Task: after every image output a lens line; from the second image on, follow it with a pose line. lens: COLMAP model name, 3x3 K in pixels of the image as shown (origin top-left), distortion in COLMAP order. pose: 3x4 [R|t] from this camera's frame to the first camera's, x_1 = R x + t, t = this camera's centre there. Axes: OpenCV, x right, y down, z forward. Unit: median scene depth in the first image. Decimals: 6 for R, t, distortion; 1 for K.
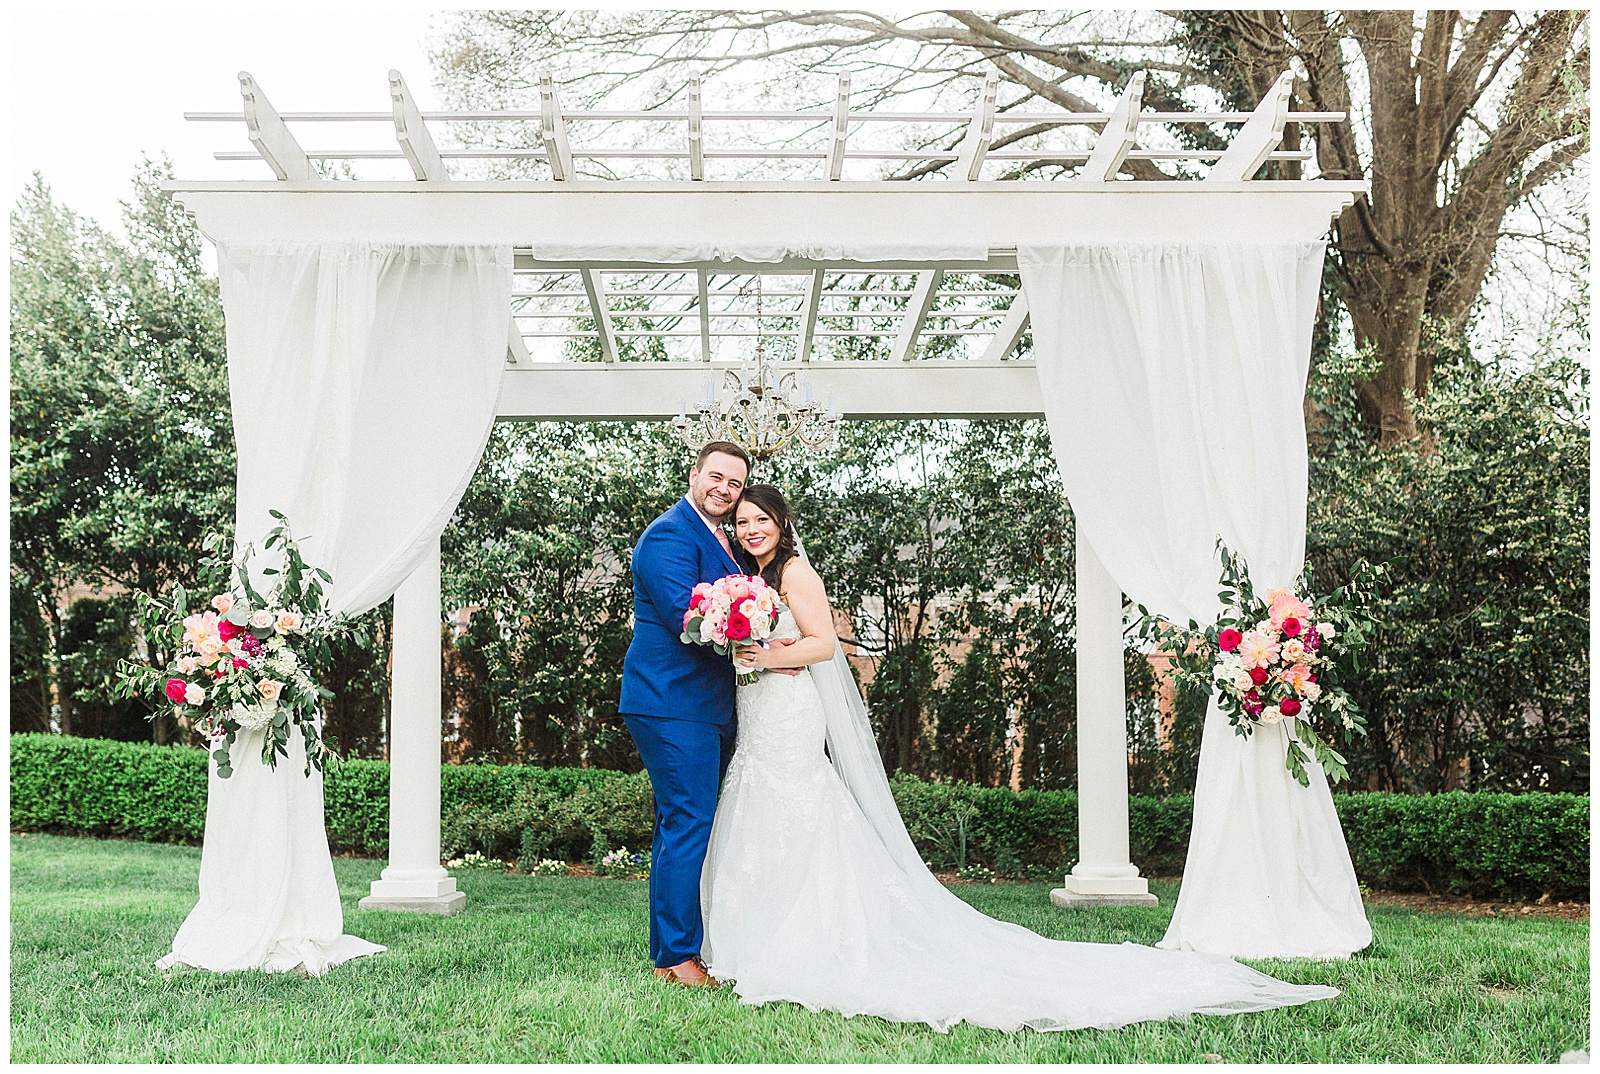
lens RADIAL K [[1637.7, 0, 887.6], [0, 1637.7, 538.2], [0, 0, 1]] dist [-0.022604, 0.009166]
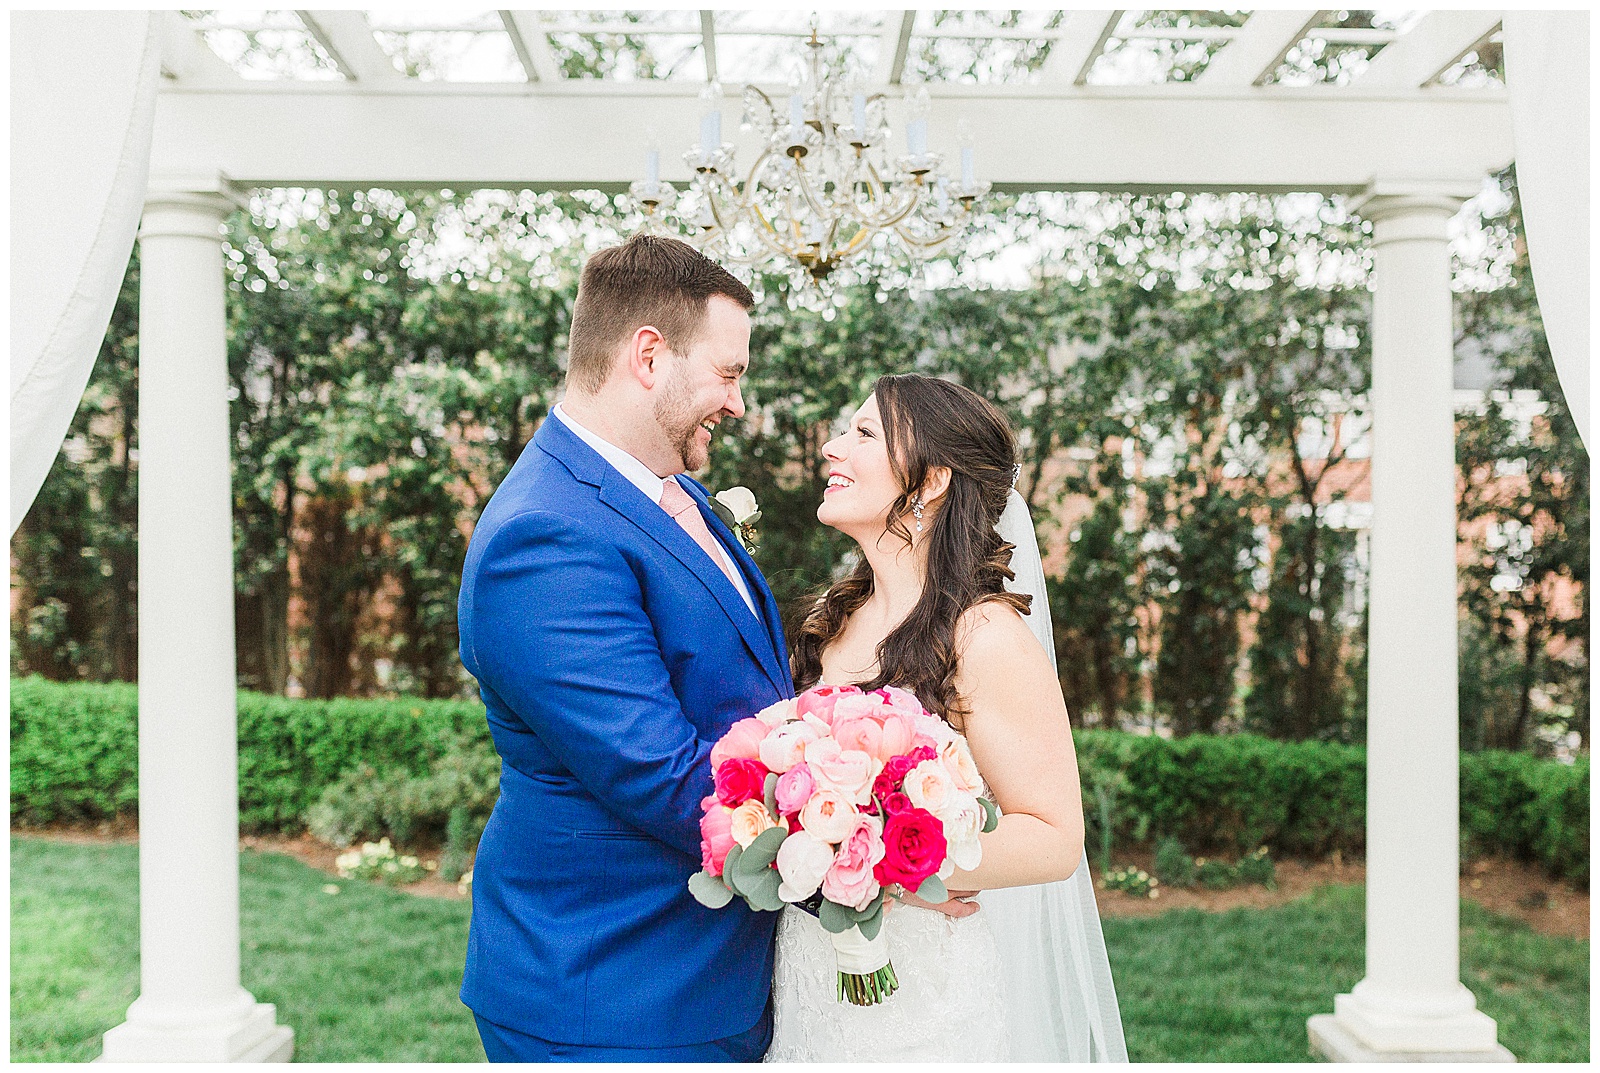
lens RADIAL K [[1784.0, 0, 967.2], [0, 1784.0, 560.7], [0, 0, 1]] dist [-0.022085, 0.005704]
pose [[0.999833, 0.008324, 0.016267, -0.023669], [-0.010385, 0.991323, 0.131039, -0.019981], [-0.015035, -0.131186, 0.991244, 0.278172]]
